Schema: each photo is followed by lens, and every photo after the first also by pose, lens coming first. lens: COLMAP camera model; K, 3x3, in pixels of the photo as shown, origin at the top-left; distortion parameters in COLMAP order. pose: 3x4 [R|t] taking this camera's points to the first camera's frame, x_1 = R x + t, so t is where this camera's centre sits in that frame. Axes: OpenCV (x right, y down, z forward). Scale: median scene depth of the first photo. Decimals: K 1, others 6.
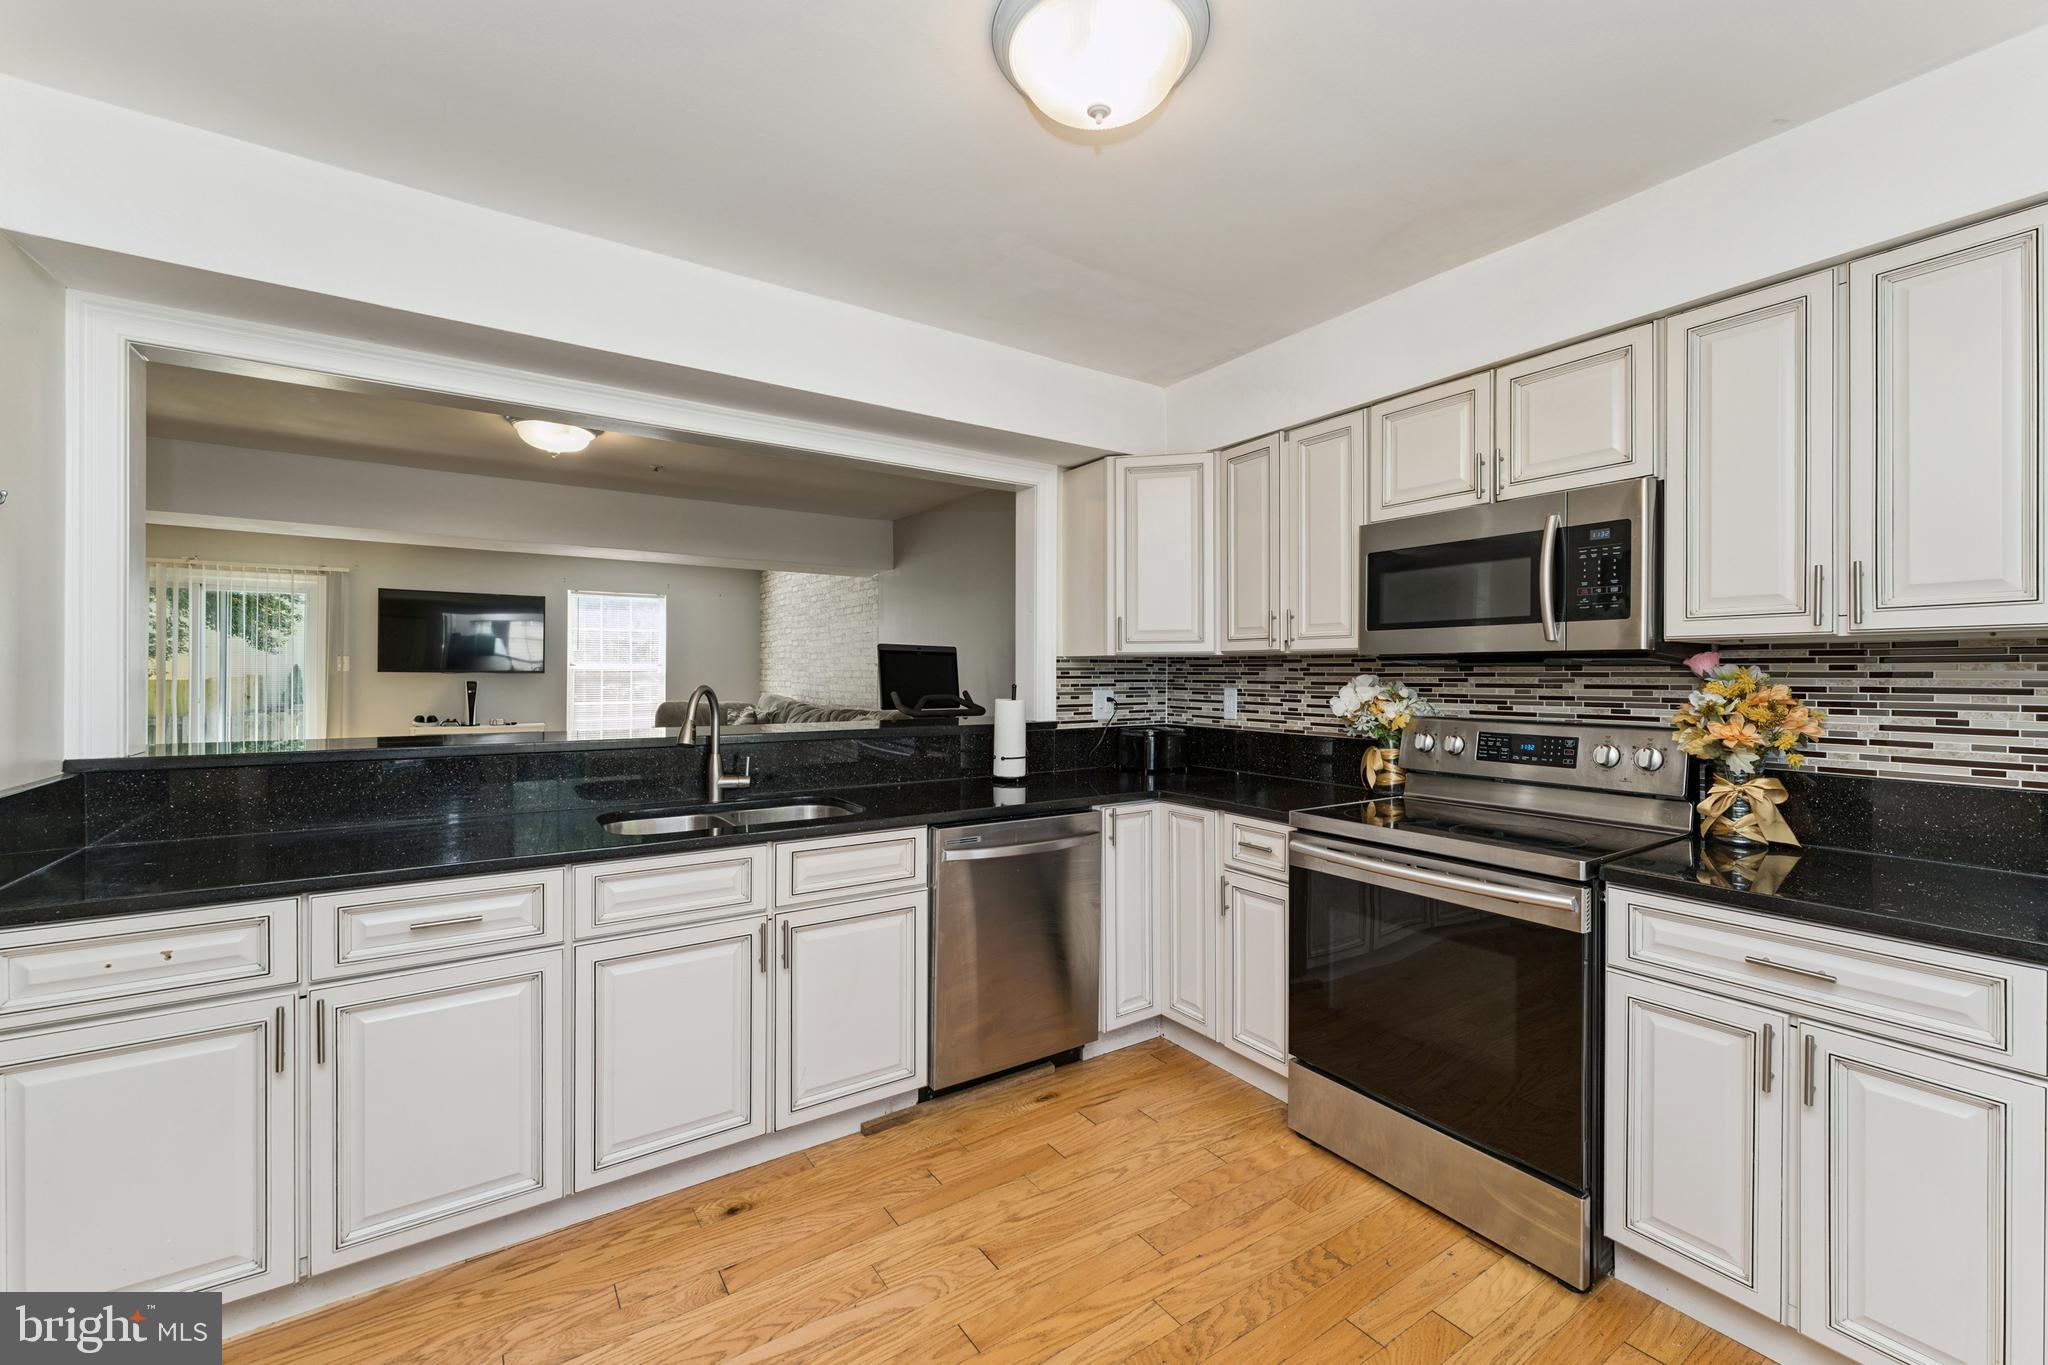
lens RADIAL K [[828.1, 0, 1031.3], [0, 828.1, 678.3], [0, 0, 1]] dist [0.000661, 0.000110]
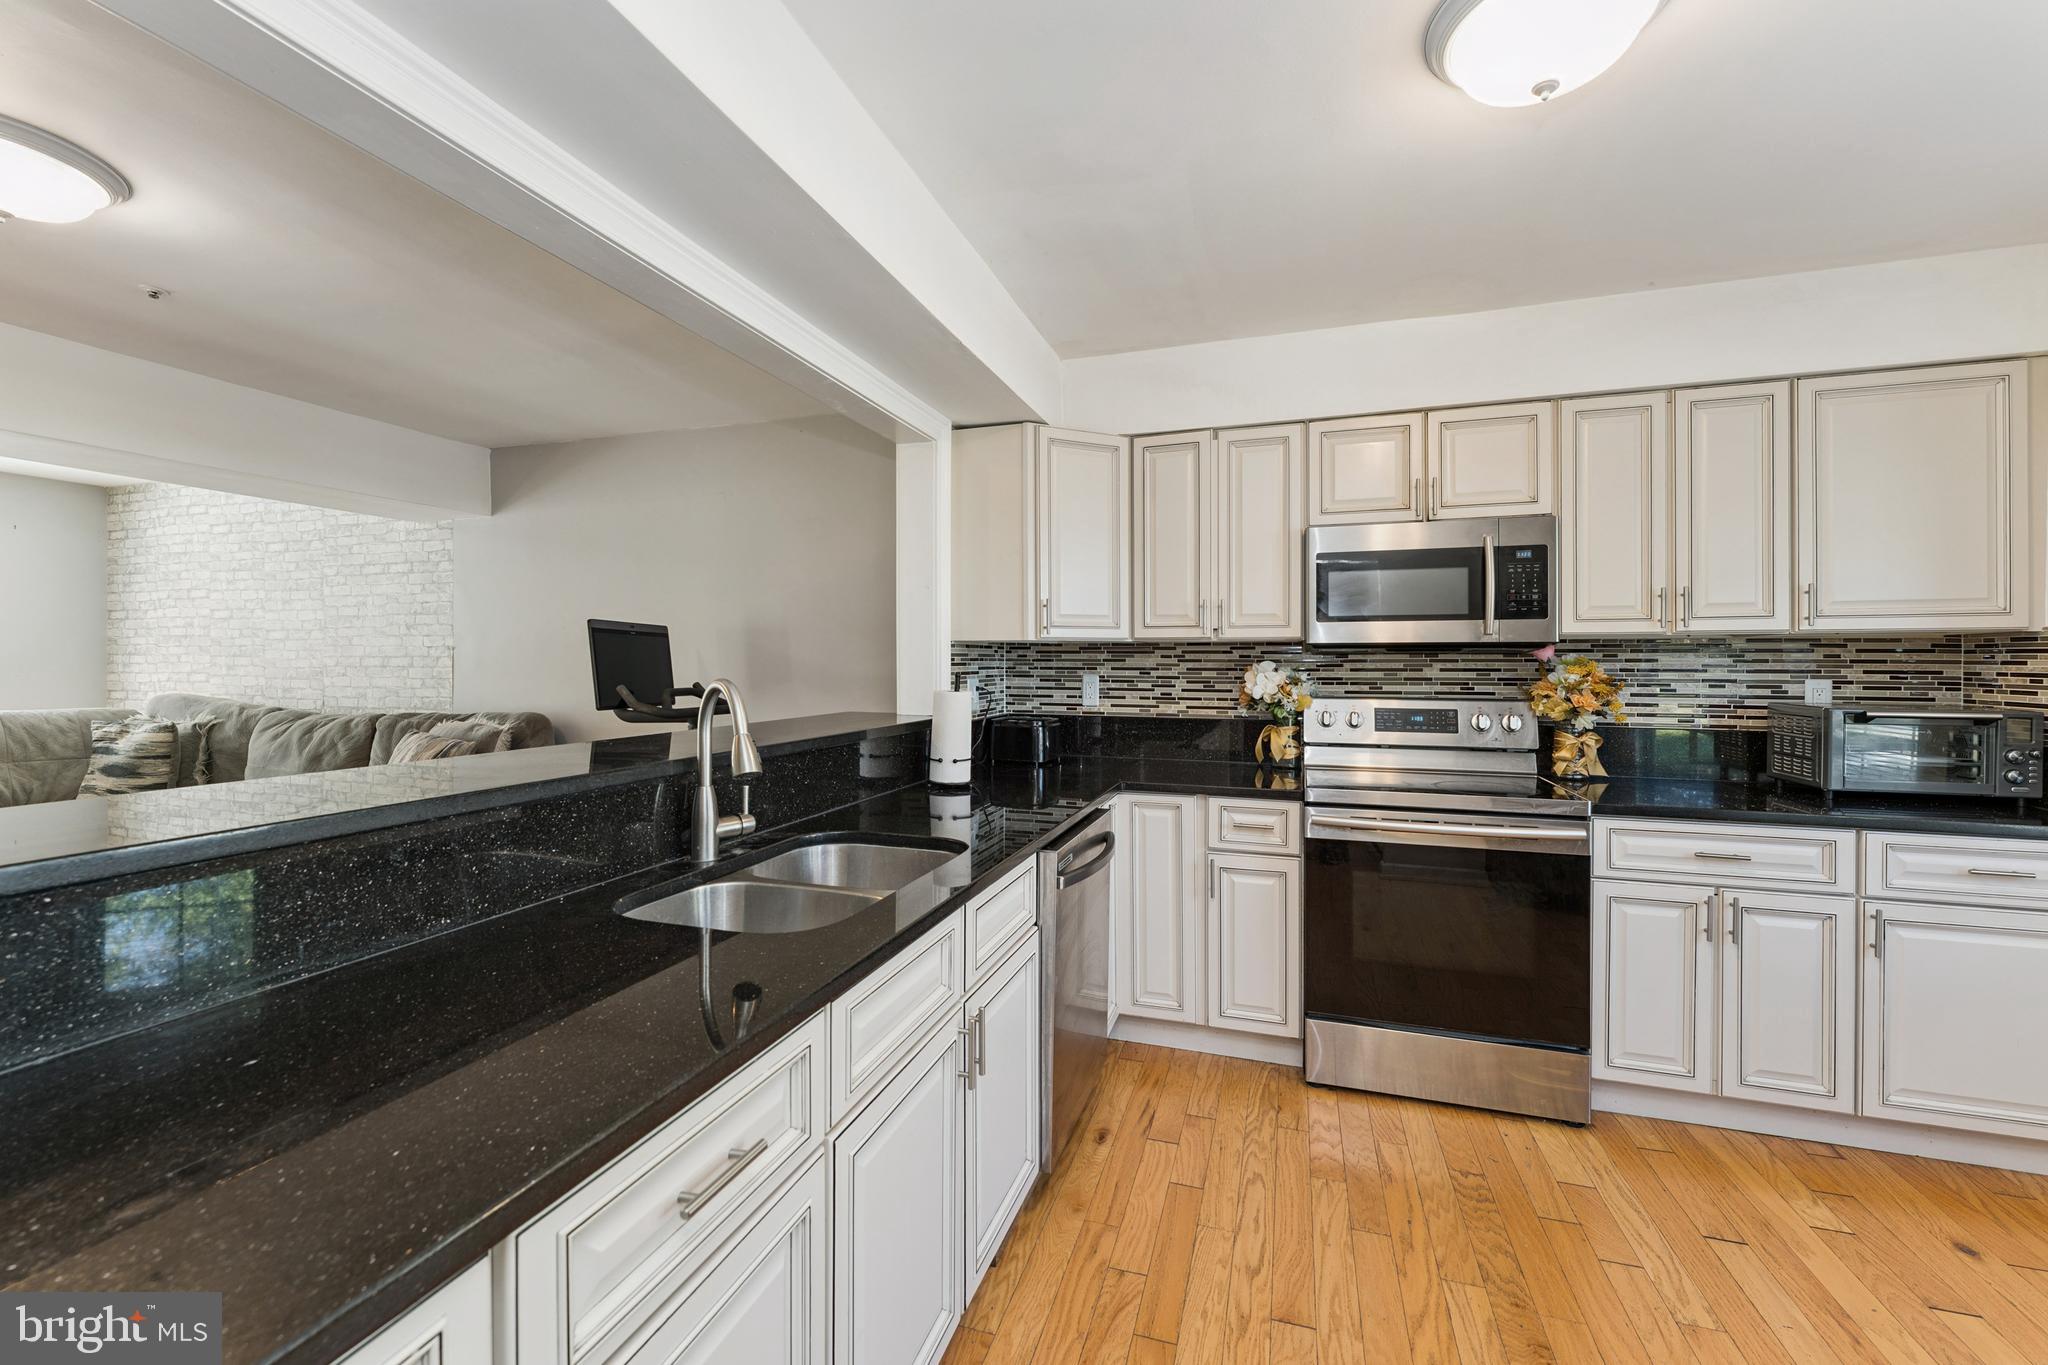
lens RADIAL K [[828.1, 0, 1028.6], [0, 828.1, 669.6], [0, 0, 1]] dist [0.000661, 0.000110]
pose [[0.787729, -0.006184, 0.615991, -0.581284], [0.003875, 0.999980, 0.005083, 0.000381], [-0.616010, -0.001617, 0.787737, 0.345778]]
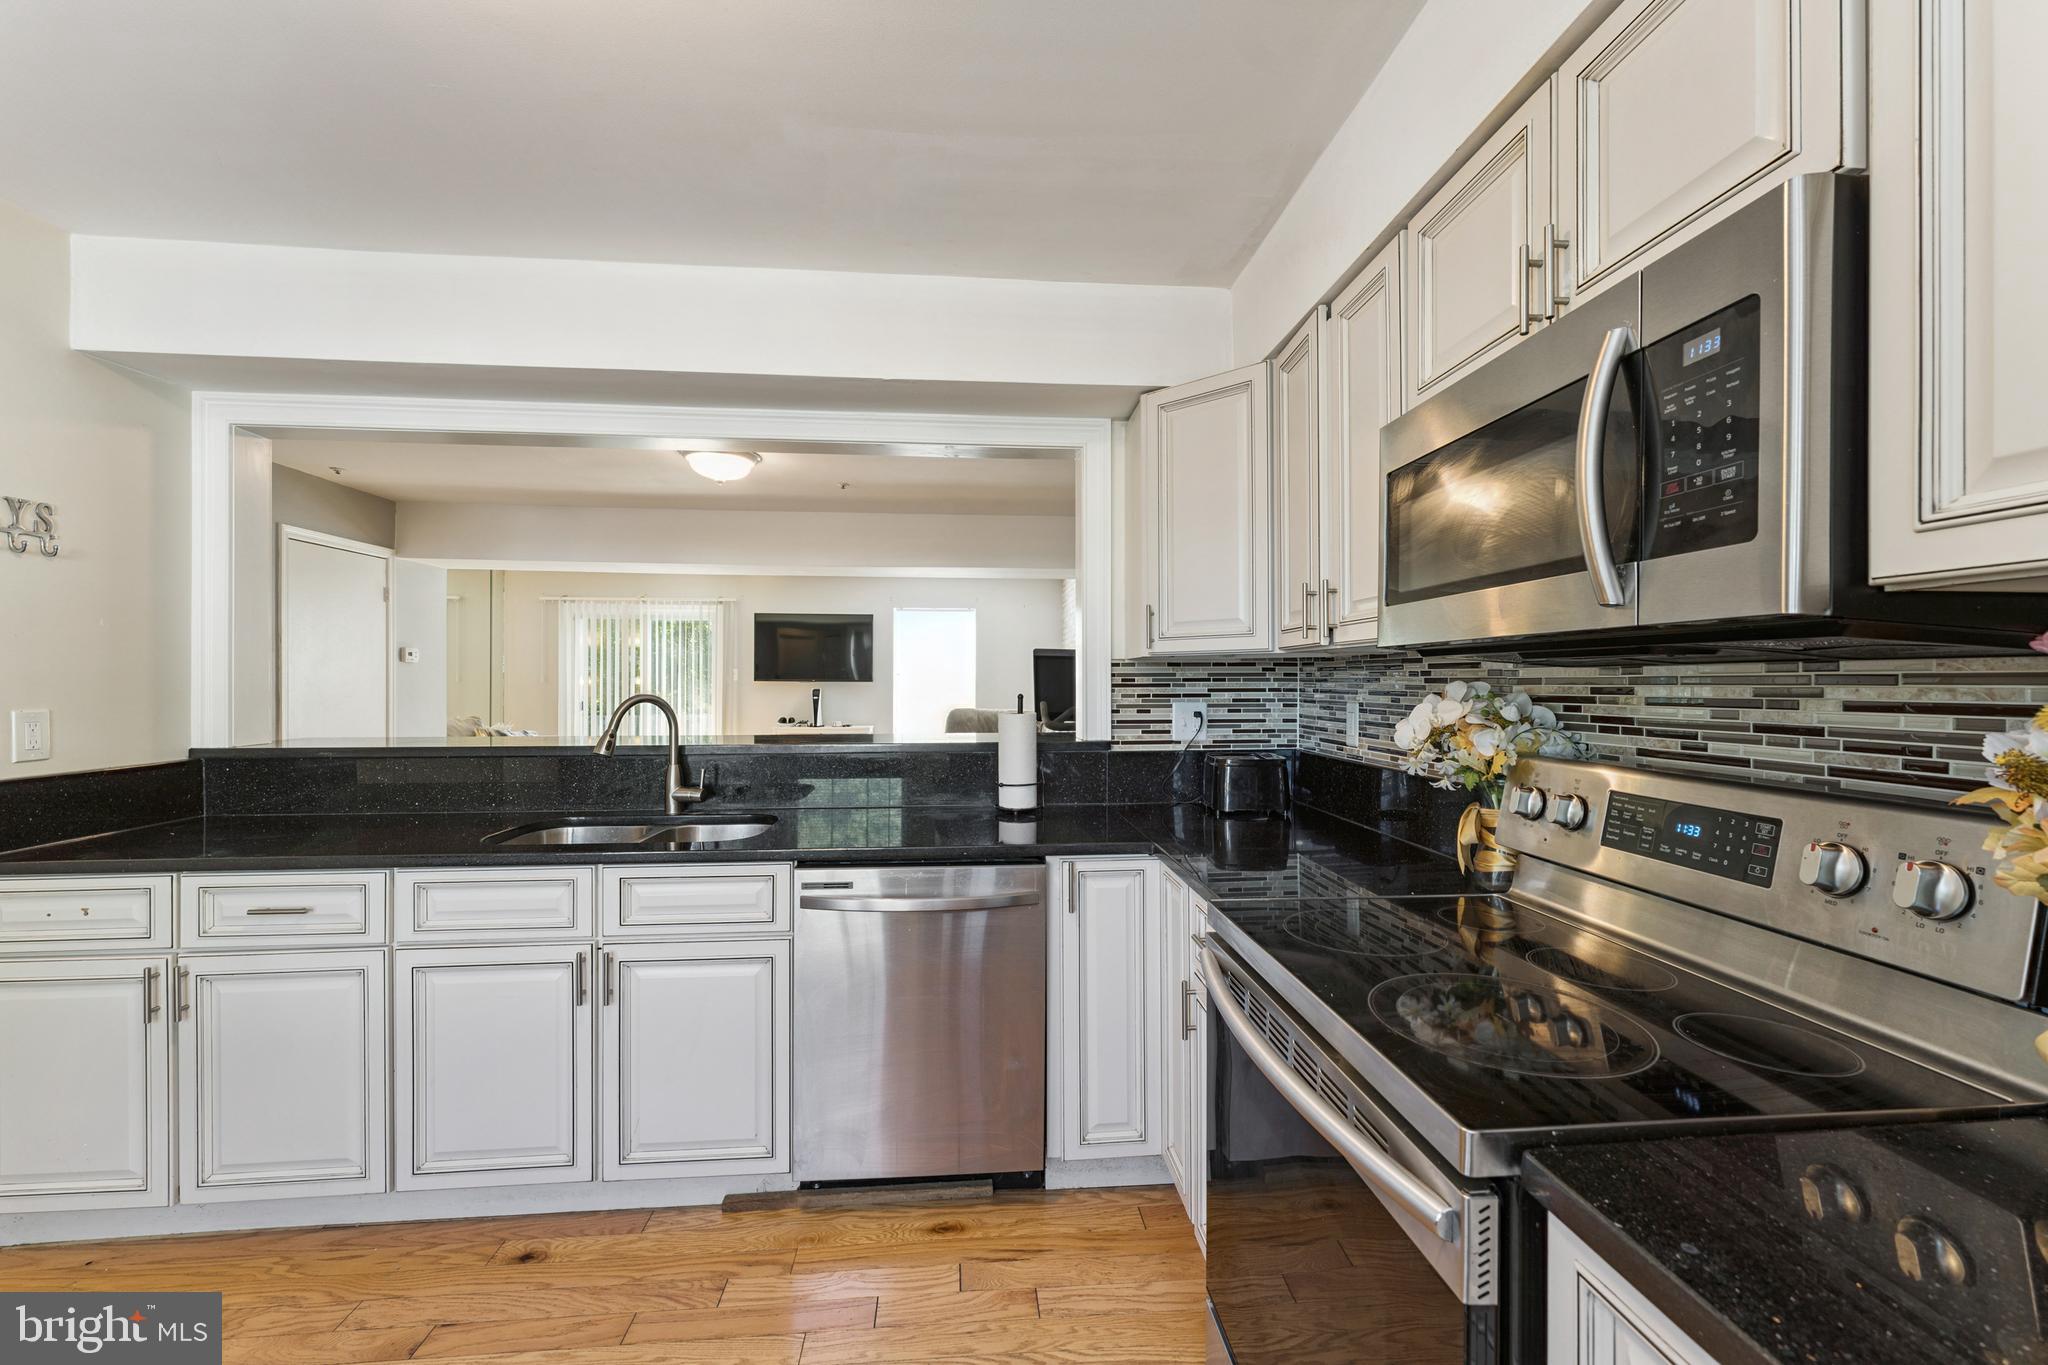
lens RADIAL K [[828.1, 0, 1032.6], [0, 828.1, 685.6], [0, 0, 1]] dist [0.000661, 0.000110]
pose [[0.872886, 0.000042, -0.487924, 0.460587], [-0.000814, 0.999999, -0.001370, -0.000047], [0.487923, 0.001593, 0.872885, 0.358999]]
